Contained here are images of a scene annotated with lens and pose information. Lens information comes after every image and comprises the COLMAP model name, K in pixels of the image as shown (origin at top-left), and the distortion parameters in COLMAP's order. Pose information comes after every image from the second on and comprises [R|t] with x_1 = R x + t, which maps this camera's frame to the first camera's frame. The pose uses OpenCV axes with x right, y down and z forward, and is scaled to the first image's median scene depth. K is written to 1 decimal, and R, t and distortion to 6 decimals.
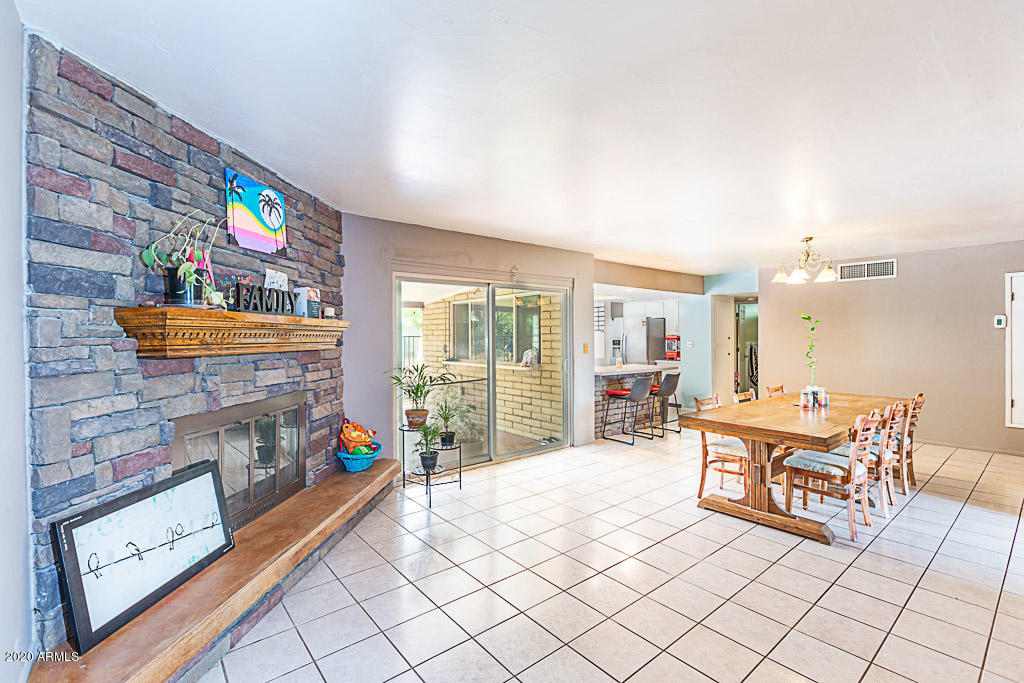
lens RADIAL K [[461.9, 0, 513.6], [0, 461.9, 338.8], [0, 0, 1]] dist [-0.011811, 0.001178]
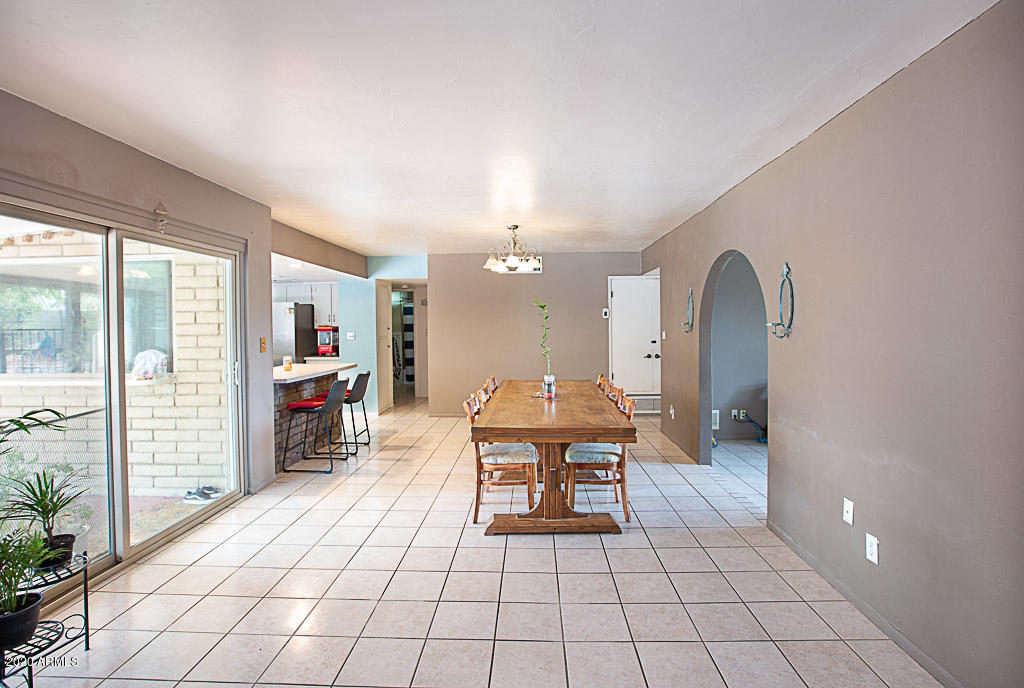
lens RADIAL K [[497.7, 0, 514.6], [0, 497.7, 336.9], [0, 0, 1]] dist [-0.039065, 0.002132]
pose [[0.659135, -0.021362, 0.751721, -0.164866], [0.011260, 0.999765, 0.018539, -0.000519], [-0.751940, -0.003755, 0.659220, 0.293050]]
